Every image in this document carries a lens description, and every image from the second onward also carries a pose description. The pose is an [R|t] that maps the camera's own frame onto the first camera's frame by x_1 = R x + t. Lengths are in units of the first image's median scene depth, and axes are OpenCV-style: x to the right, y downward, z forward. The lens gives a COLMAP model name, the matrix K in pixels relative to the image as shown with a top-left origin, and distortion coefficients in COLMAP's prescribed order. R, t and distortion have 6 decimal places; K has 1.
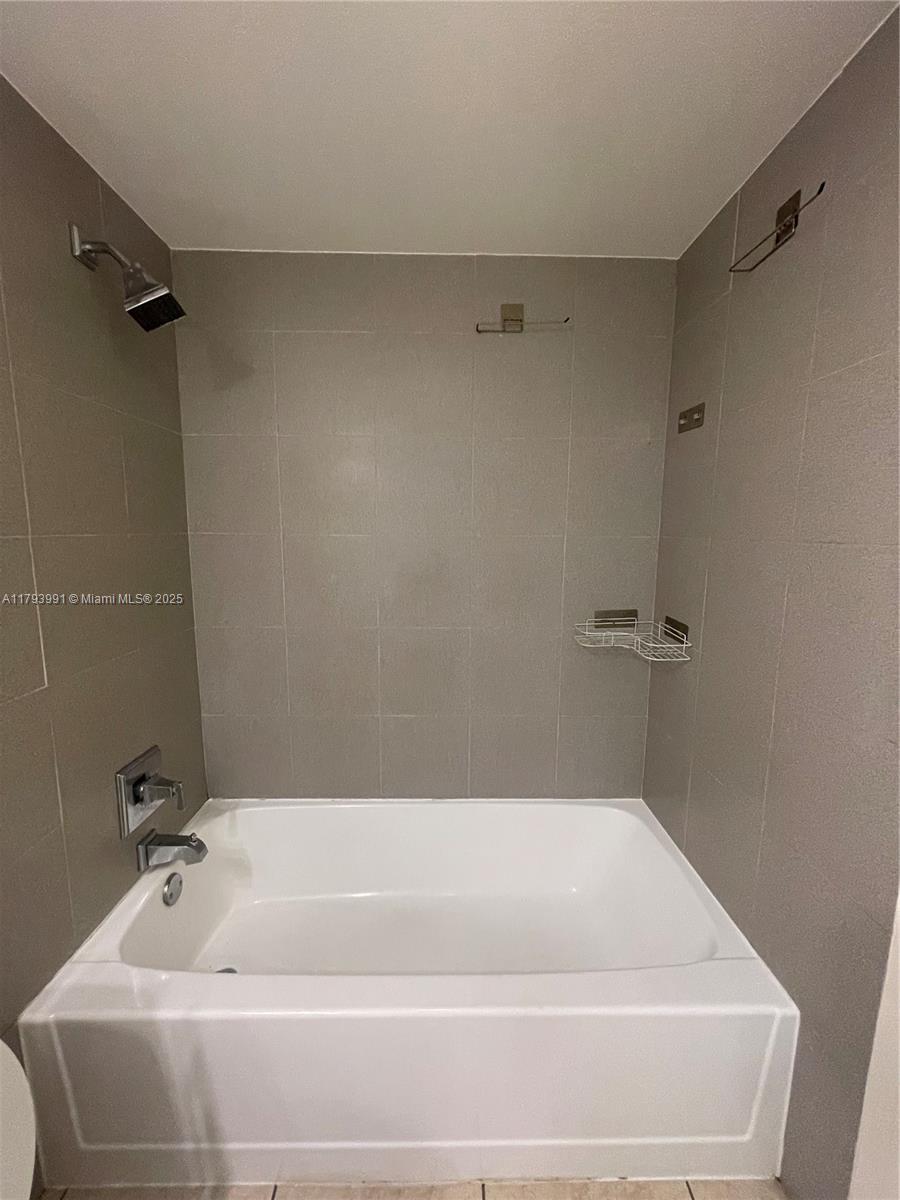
lens RADIAL K [[489.3, 0, 448.3], [0, 489.3, 600.4], [0, 0, 1]] dist [0.001203, -0.000352]
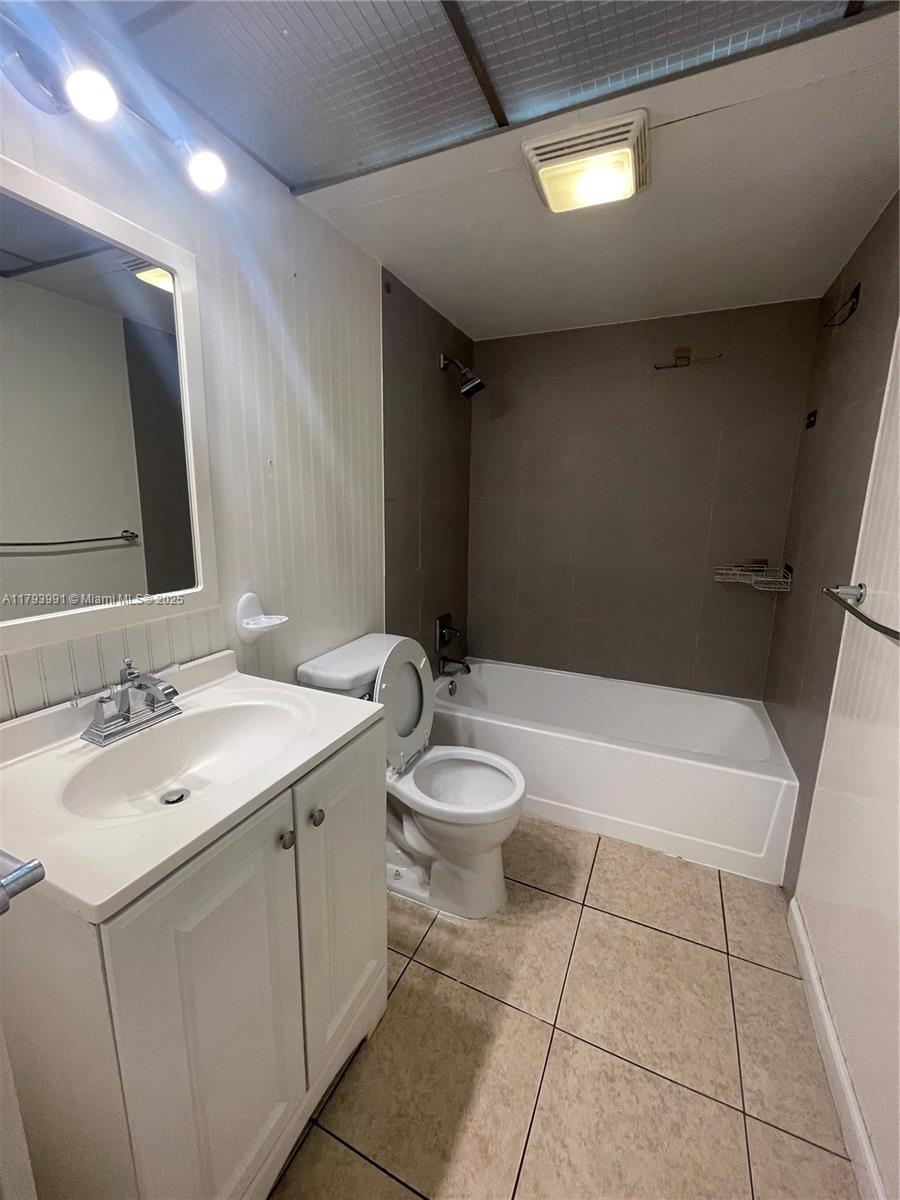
lens RADIAL K [[489.3, 0, 449.8], [0, 489.3, 597.4], [0, 0, 1]] dist [0.001203, -0.000352]
pose [[0.906026, 0.086391, -0.414311, 0.189263], [-0.069921, 0.996047, 0.054789, 0.135641], [0.417407, -0.020671, 0.908485, -0.740273]]
